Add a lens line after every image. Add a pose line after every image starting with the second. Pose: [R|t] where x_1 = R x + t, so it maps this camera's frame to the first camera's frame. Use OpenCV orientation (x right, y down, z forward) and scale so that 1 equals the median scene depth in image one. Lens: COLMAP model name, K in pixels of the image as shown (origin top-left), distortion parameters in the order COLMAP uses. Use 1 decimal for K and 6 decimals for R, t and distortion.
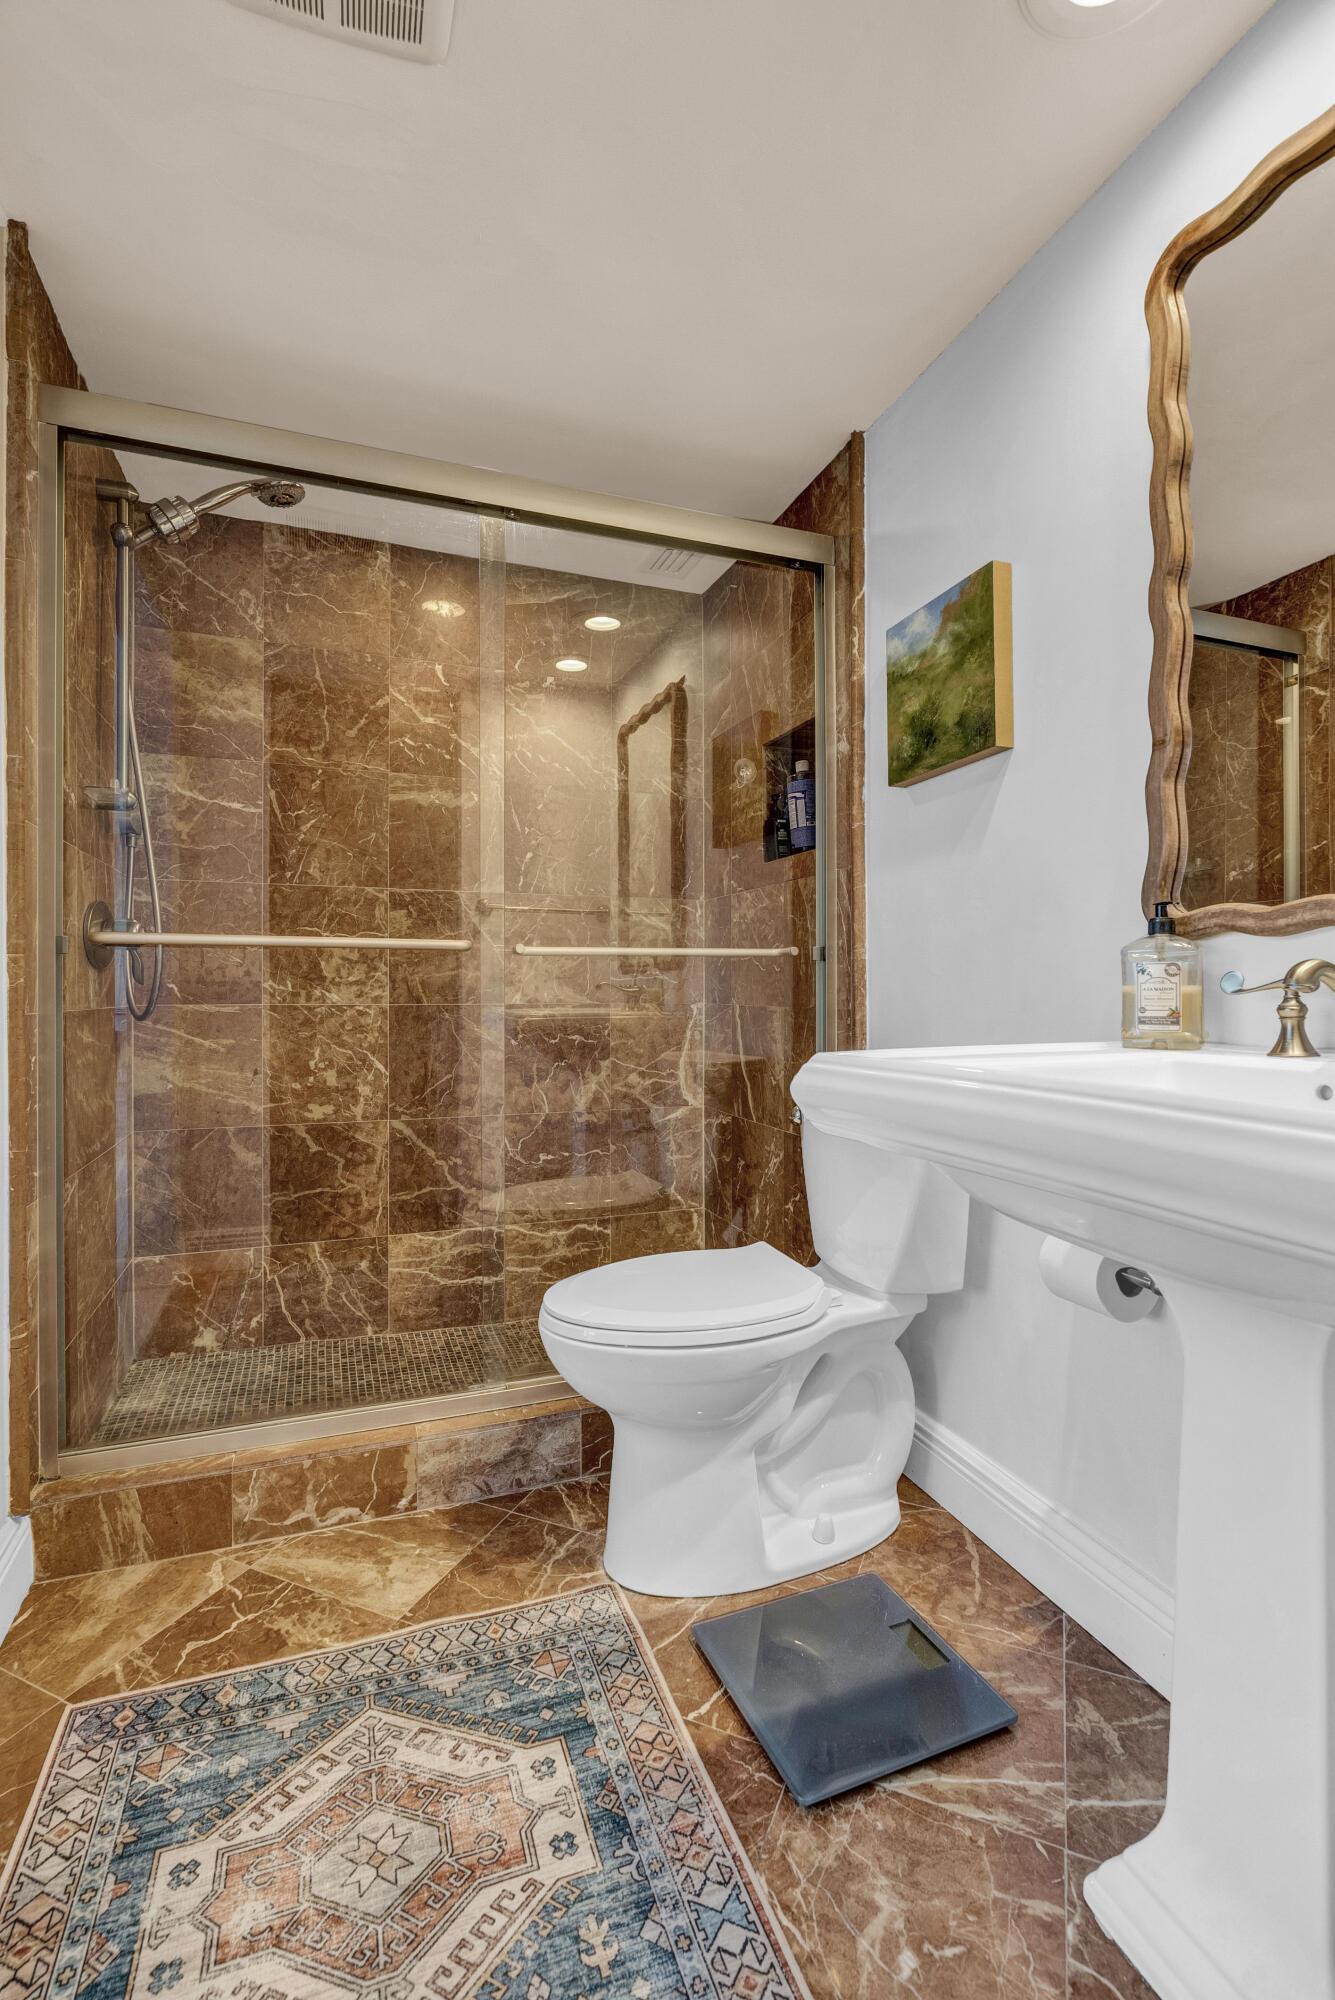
lens RADIAL K [[909.2, 0, 662.1], [0, 909.2, 993.1], [0, 0, 1]] dist [-0.009665, 0.002355]
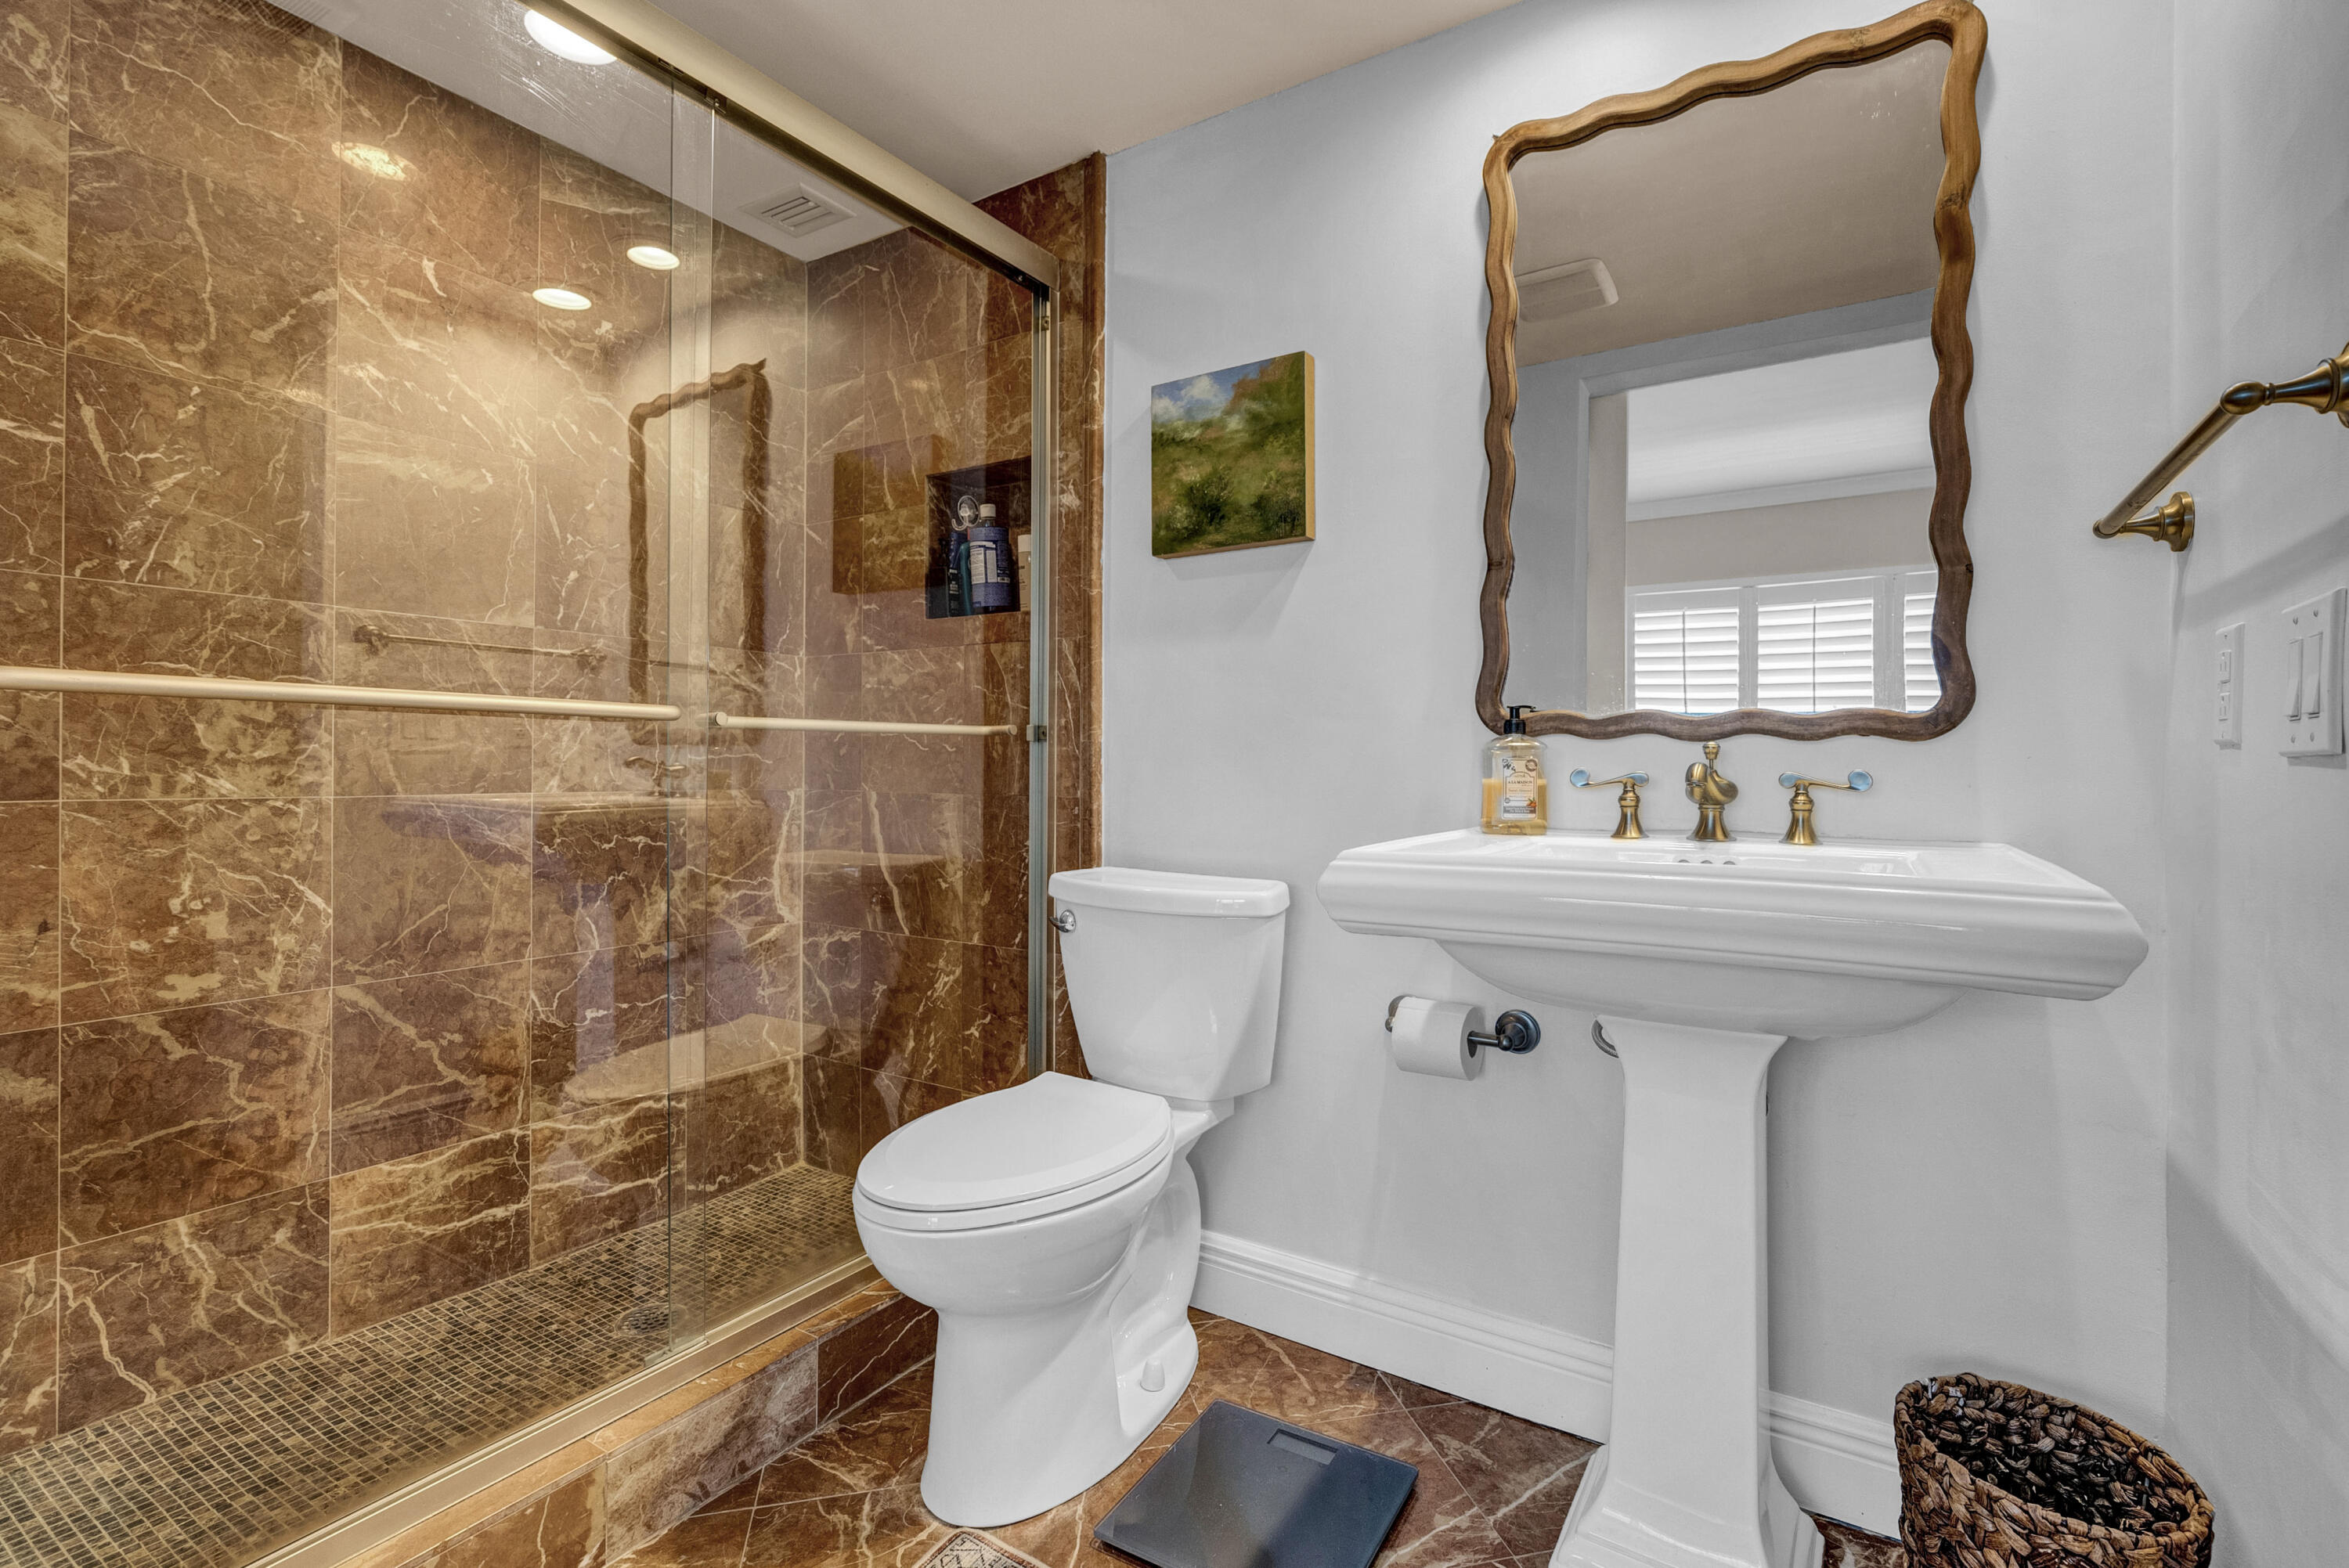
lens RADIAL K [[1067.8, 0, 1198.3], [0, 1067.8, 768.9], [0, 0, 1]] dist [-0.009665, 0.002355]
pose [[0.791387, 0.003217, 0.611307, -0.289091], [-0.004858, 0.999988, 0.001027, -0.010064], [-0.611297, -0.003783, 0.791393, 0.088435]]
